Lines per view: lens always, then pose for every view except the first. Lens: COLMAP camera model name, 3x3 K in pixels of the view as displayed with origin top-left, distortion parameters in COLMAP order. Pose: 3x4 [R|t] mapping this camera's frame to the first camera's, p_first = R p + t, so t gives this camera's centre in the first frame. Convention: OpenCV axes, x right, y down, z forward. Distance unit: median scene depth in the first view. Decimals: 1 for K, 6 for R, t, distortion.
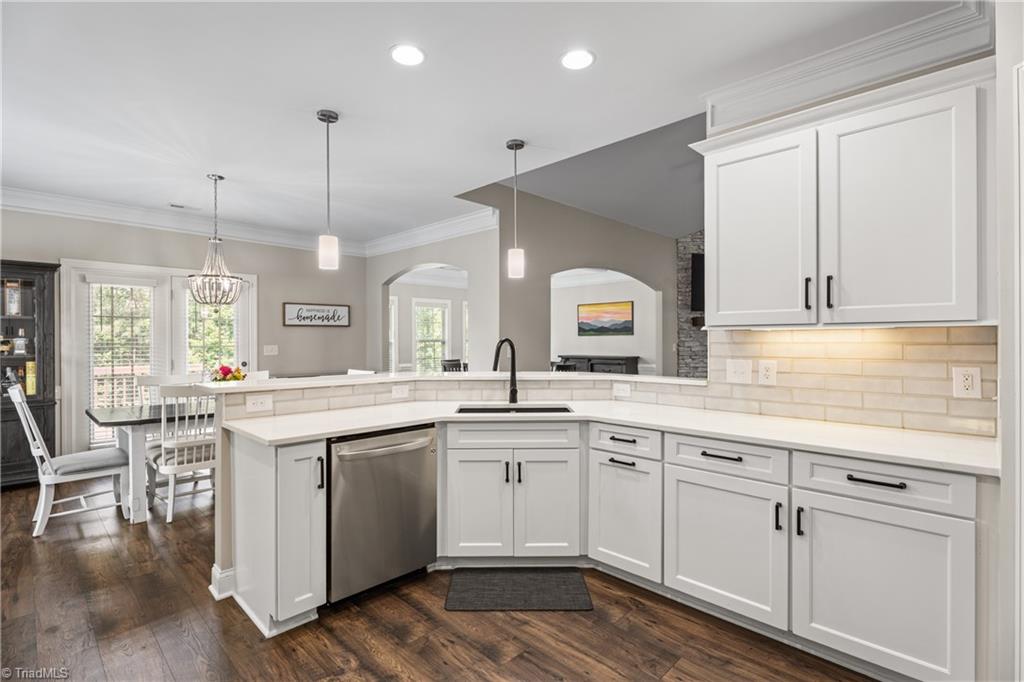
lens RADIAL K [[488.8, 0, 506.6], [0, 488.8, 341.6], [0, 0, 1]] dist [0.000109, -0.000252]
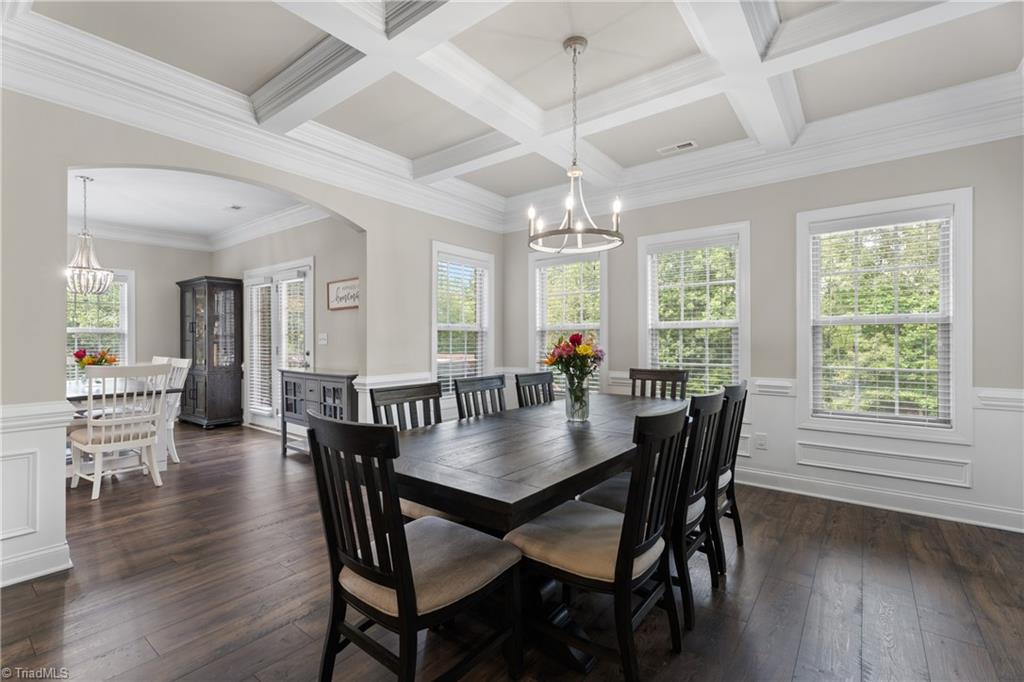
lens RADIAL K [[453.8, 0, 512.0], [0, 453.8, 341.0], [0, 0, 1]] dist [0.001867, 0.000033]
pose [[0.111617, 0.005108, -0.993738, 0.519364], [0.003450, 0.999979, 0.005528, 0.025896], [0.993745, -0.004045, 0.111597, 1.761696]]
